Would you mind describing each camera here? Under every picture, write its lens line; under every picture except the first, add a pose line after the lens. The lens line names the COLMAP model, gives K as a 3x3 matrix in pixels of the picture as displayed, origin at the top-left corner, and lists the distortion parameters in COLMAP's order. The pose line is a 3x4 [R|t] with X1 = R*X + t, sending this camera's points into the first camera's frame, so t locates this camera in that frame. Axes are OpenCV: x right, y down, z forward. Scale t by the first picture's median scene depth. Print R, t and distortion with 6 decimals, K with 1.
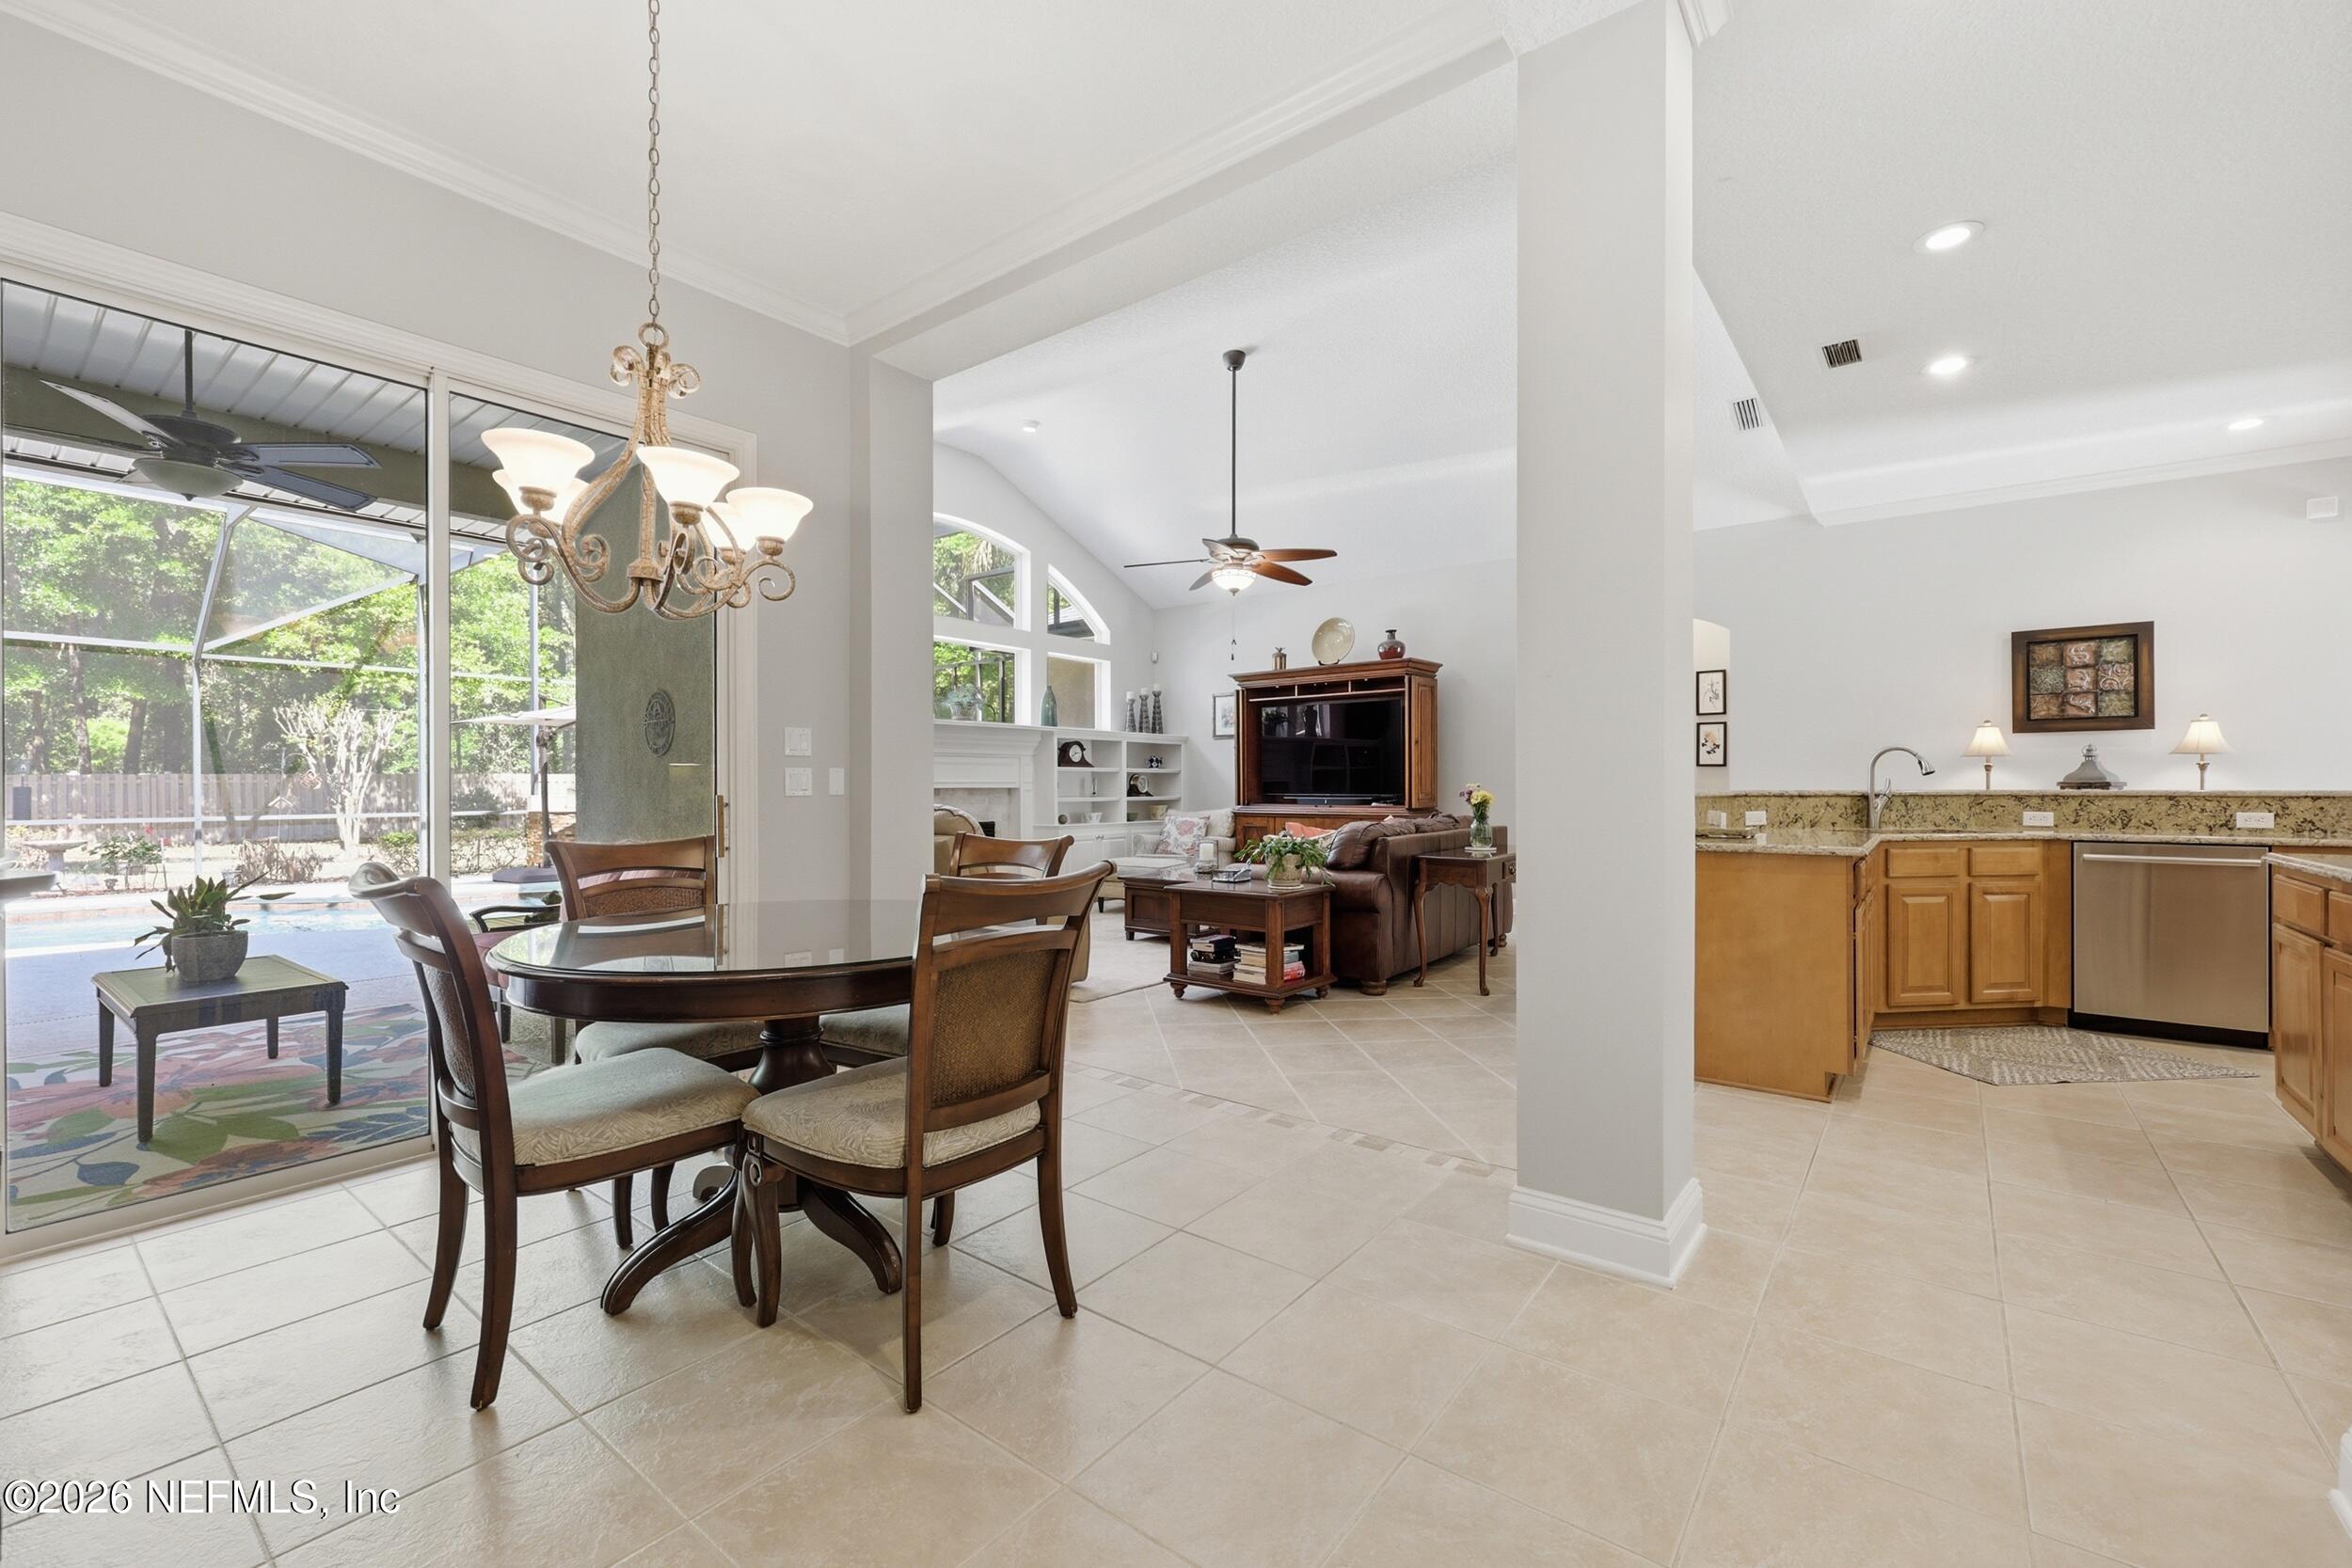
lens RADIAL K [[966.6, 0, 1176.0], [0, 966.6, 784.0], [0, 0, 1]] dist [-0.000239, -0.000204]
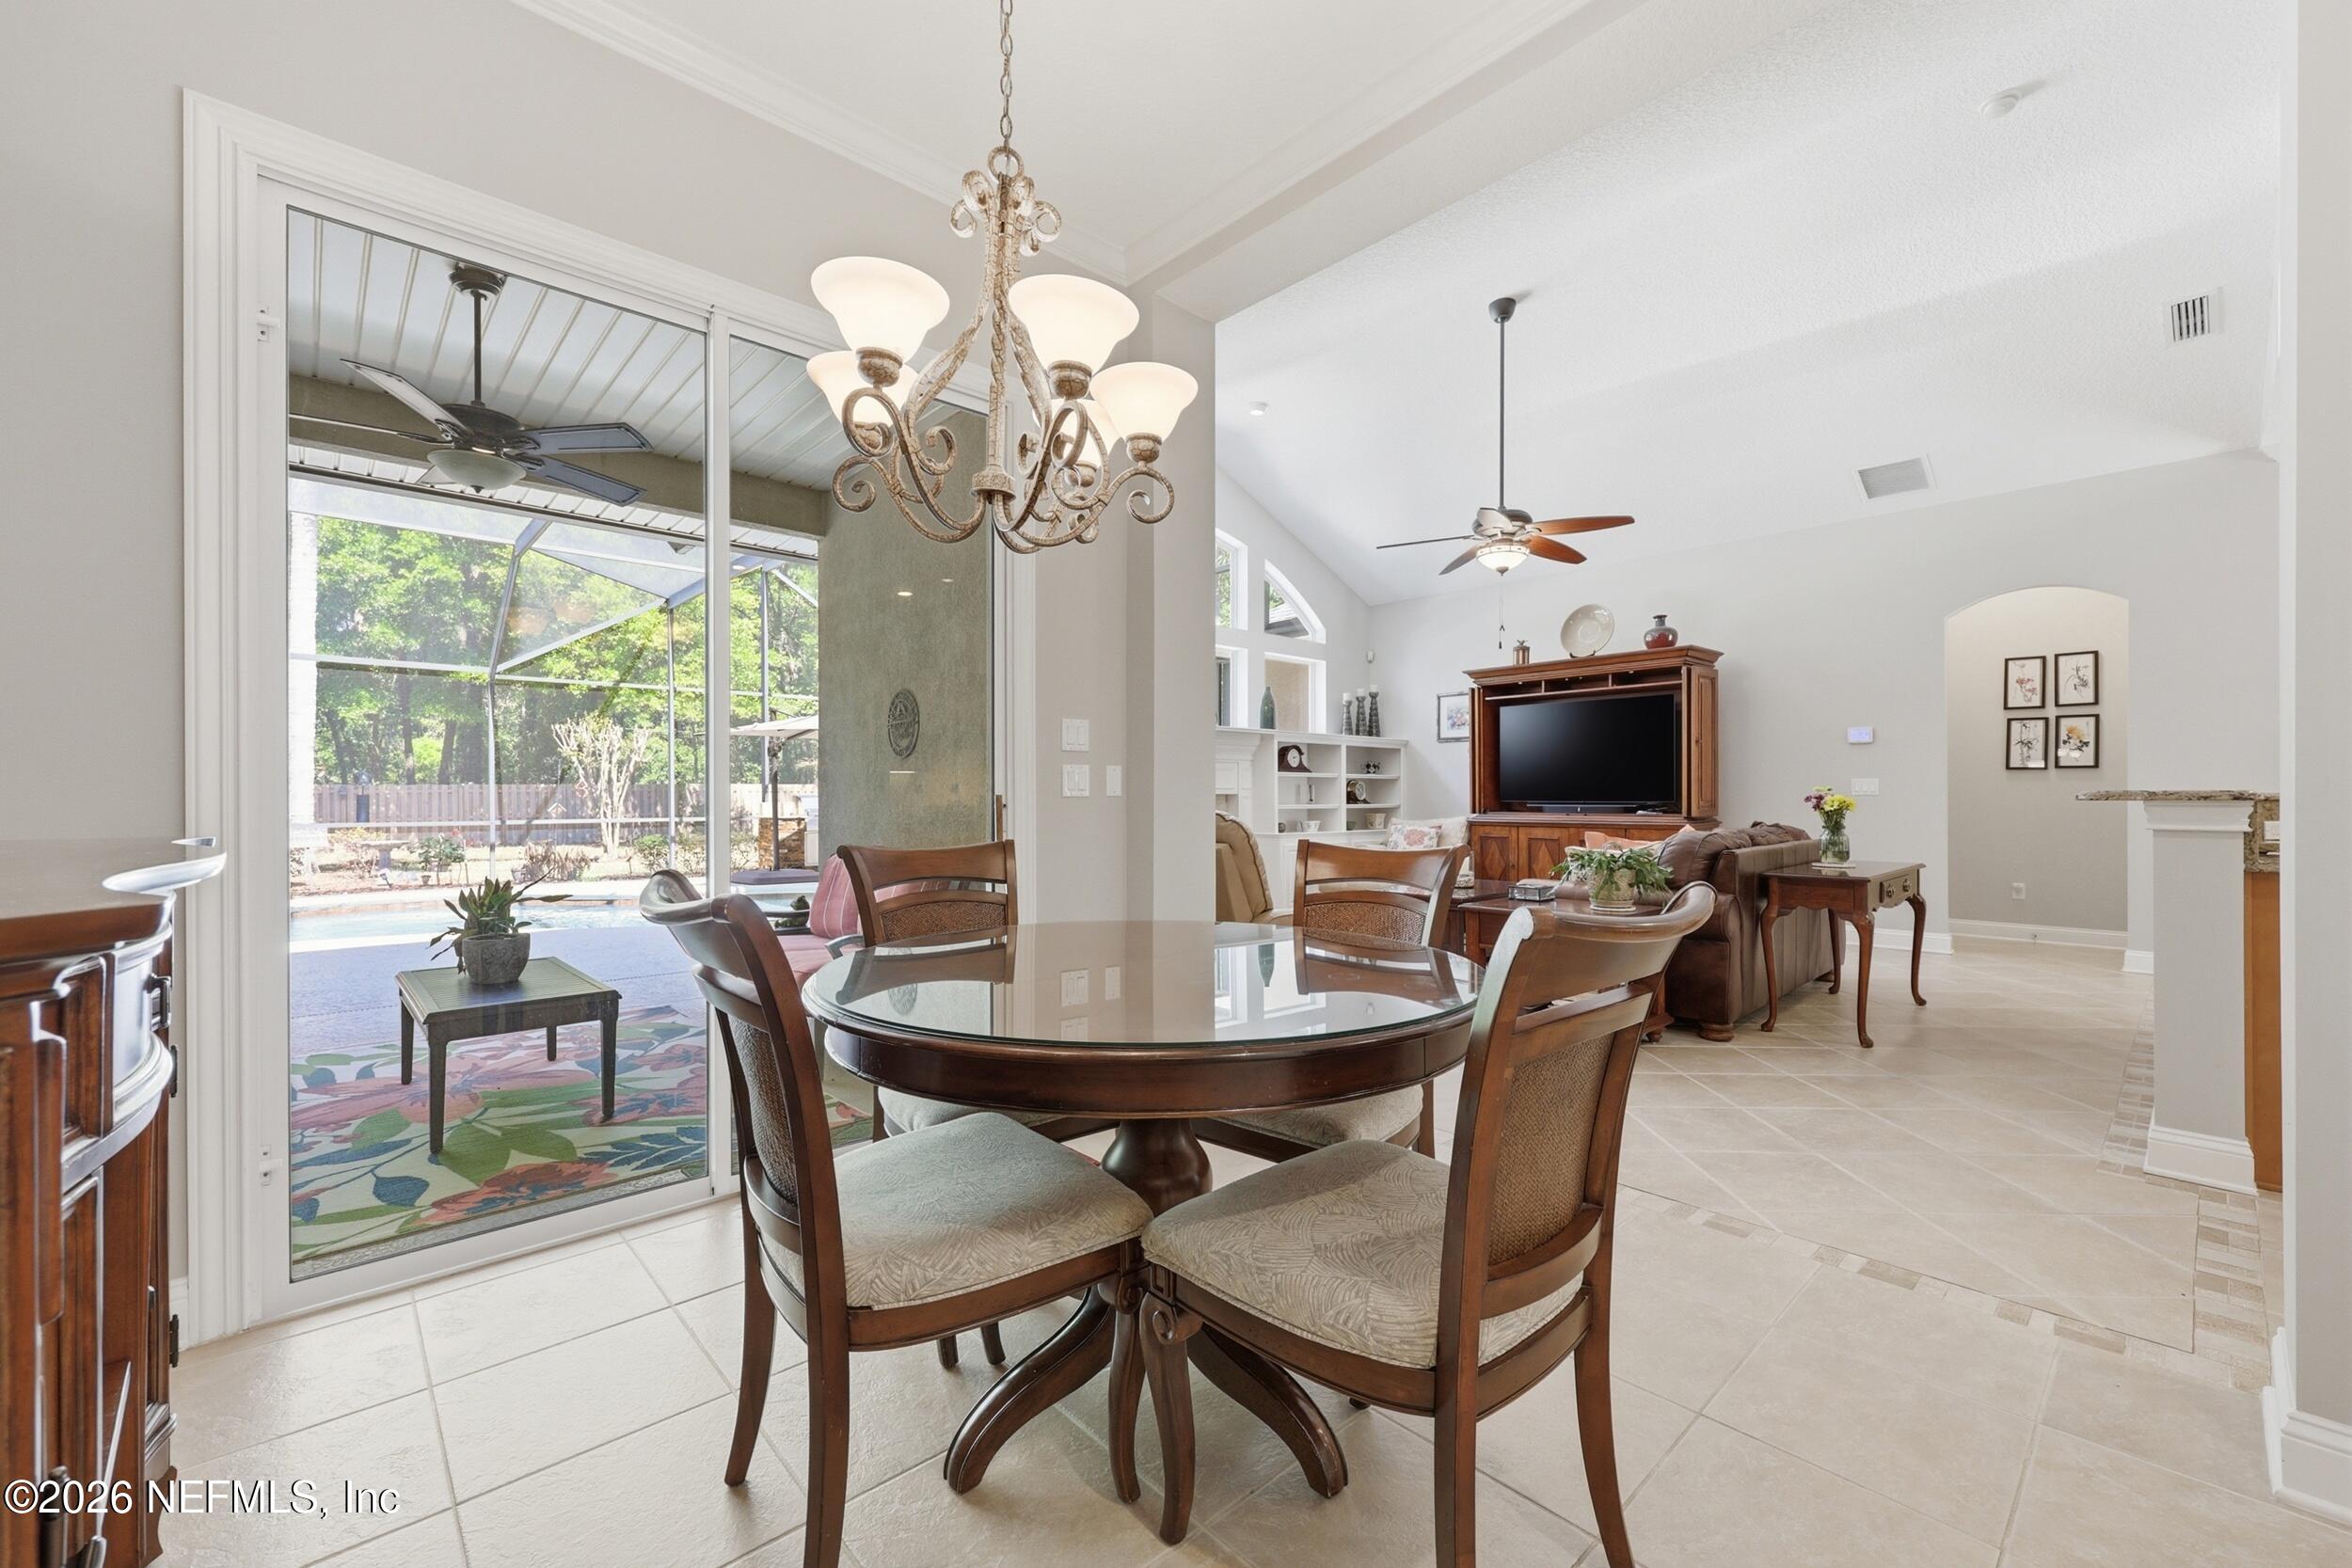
lens RADIAL K [[948.9, 0, 1177.4], [0, 948.9, 793.0], [0, 0, 1]] dist [-0.001036, 0.000129]
pose [[0.985965, 0.000172, -0.166951, -0.110163], [-0.000431, 0.999999, -0.001518, 0.007442], [0.166950, 0.001568, 0.985964, 0.116355]]
